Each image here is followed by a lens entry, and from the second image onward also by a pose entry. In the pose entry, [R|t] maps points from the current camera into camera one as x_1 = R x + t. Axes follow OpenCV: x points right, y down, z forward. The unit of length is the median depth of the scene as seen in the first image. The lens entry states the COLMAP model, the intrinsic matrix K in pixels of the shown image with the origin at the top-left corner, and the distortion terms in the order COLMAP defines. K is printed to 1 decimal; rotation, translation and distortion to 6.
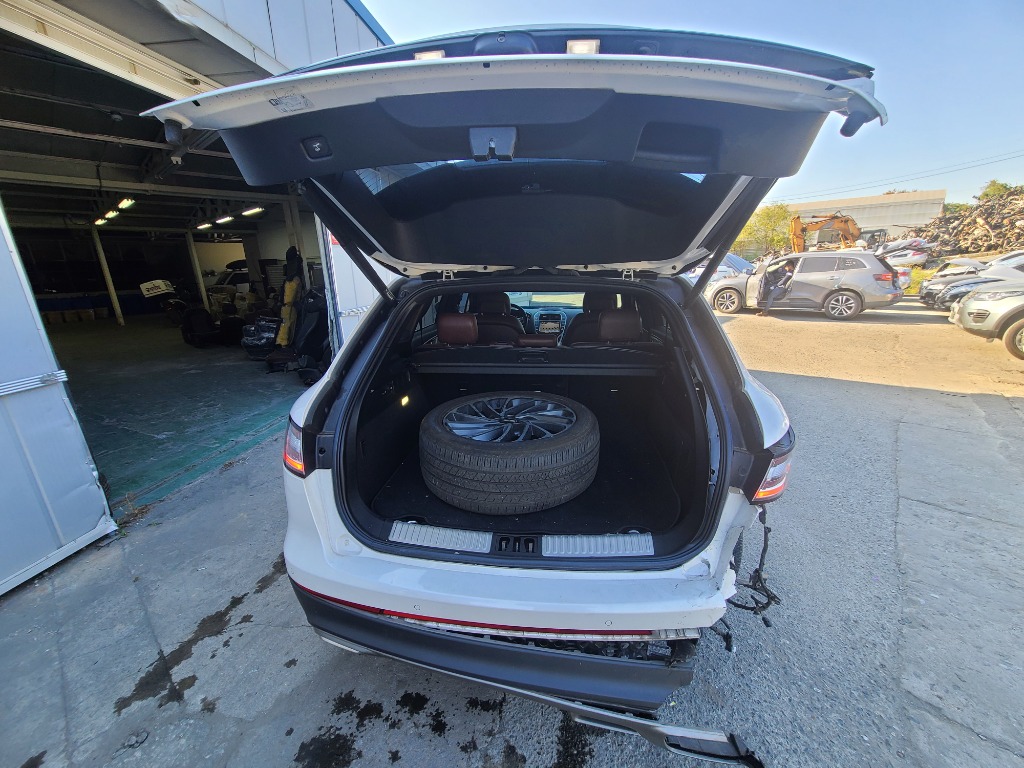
lens RADIAL K [[416.8, 0, 509.9], [0, 416.8, 384.6], [0, 0, 1]] dist [-0.000918, -0.000055]
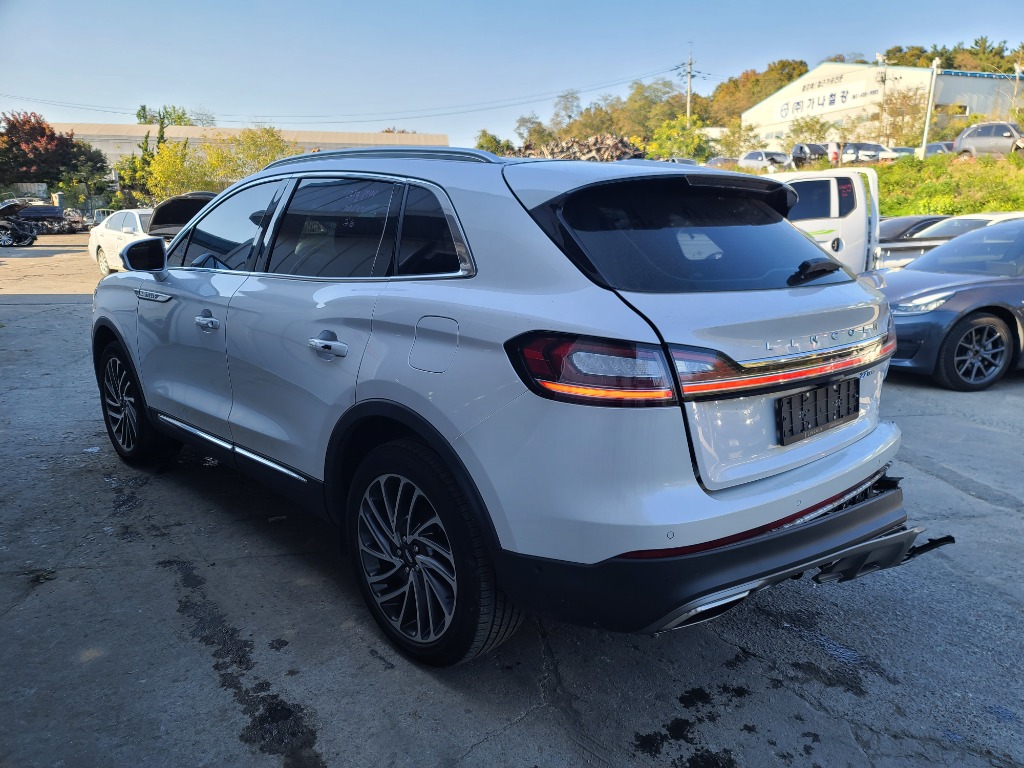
lens RADIAL K [[743.1, 0, 517.4], [0, 743.1, 389.3], [0, 0, 1]] dist [0.081604, -0.072052]
pose [[0.644448, -0.143934, 0.750979, -0.992806], [0.188226, 0.981764, 0.026642, 0.054762], [-0.741119, 0.124185, 0.659788, 0.154195]]
